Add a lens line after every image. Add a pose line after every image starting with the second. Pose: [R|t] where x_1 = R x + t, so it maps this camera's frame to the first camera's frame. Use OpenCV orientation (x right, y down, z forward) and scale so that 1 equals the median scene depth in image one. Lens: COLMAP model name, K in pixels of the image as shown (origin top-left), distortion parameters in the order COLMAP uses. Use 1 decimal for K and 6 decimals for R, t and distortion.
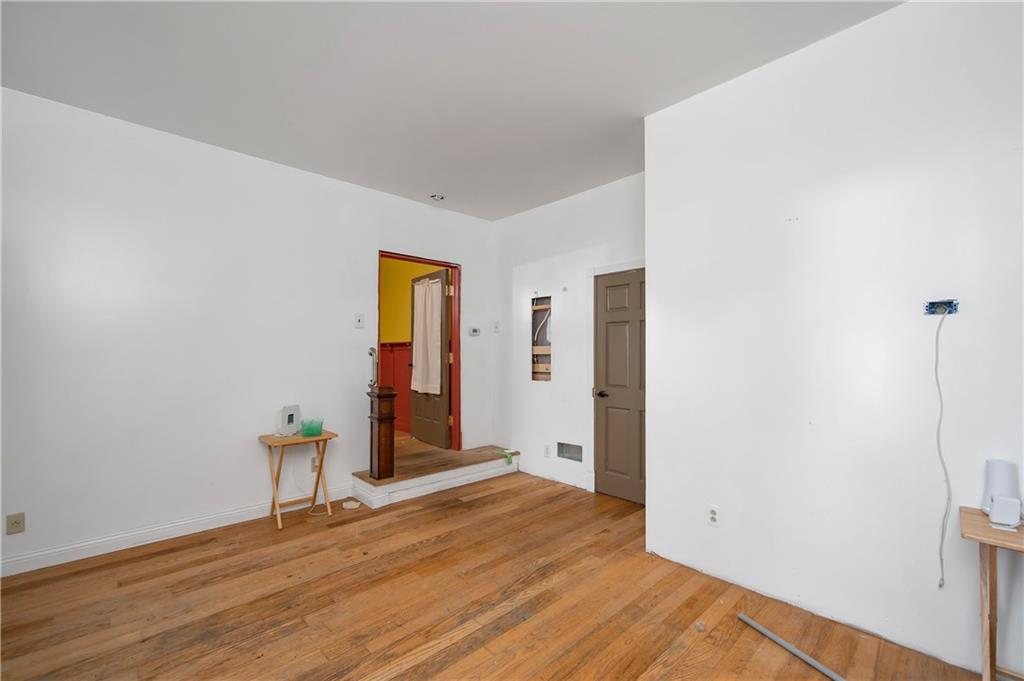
lens RADIAL K [[423.7, 0, 515.1], [0, 423.7, 344.8], [0, 0, 1]] dist [-0.001783, -0.000101]
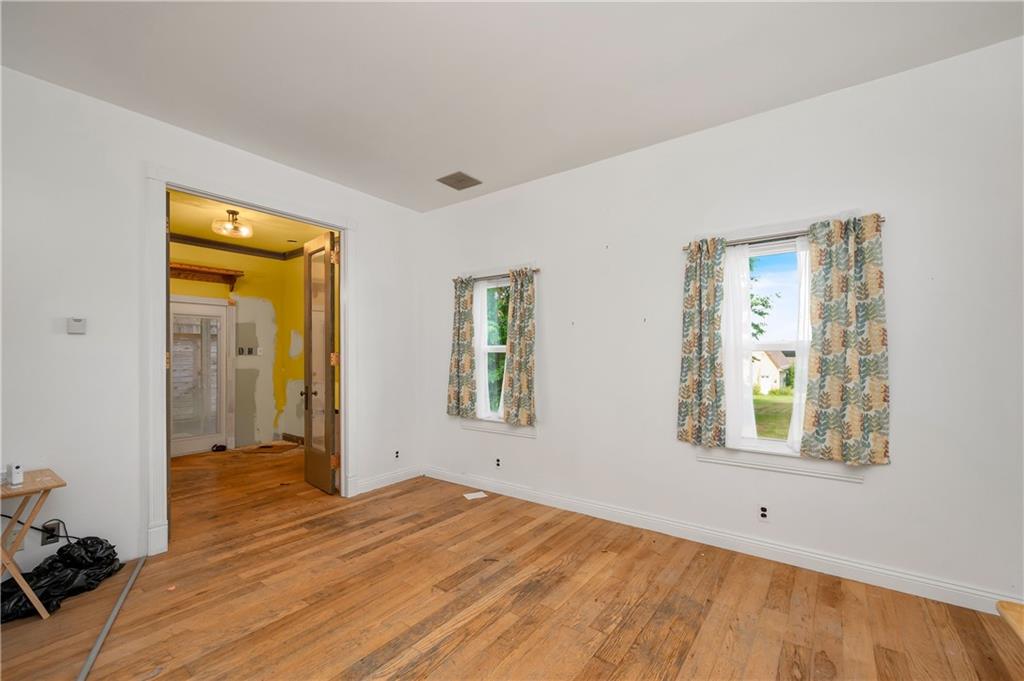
lens RADIAL K [[423.7, 0, 515.1], [0, 423.7, 344.8], [0, 0, 1]] dist [-0.001783, -0.000101]
pose [[-0.985151, 0.001549, -0.171681, -0.145929], [0.007945, 0.999299, -0.036573, 0.032245], [0.171504, -0.037394, -0.984474, 2.025979]]
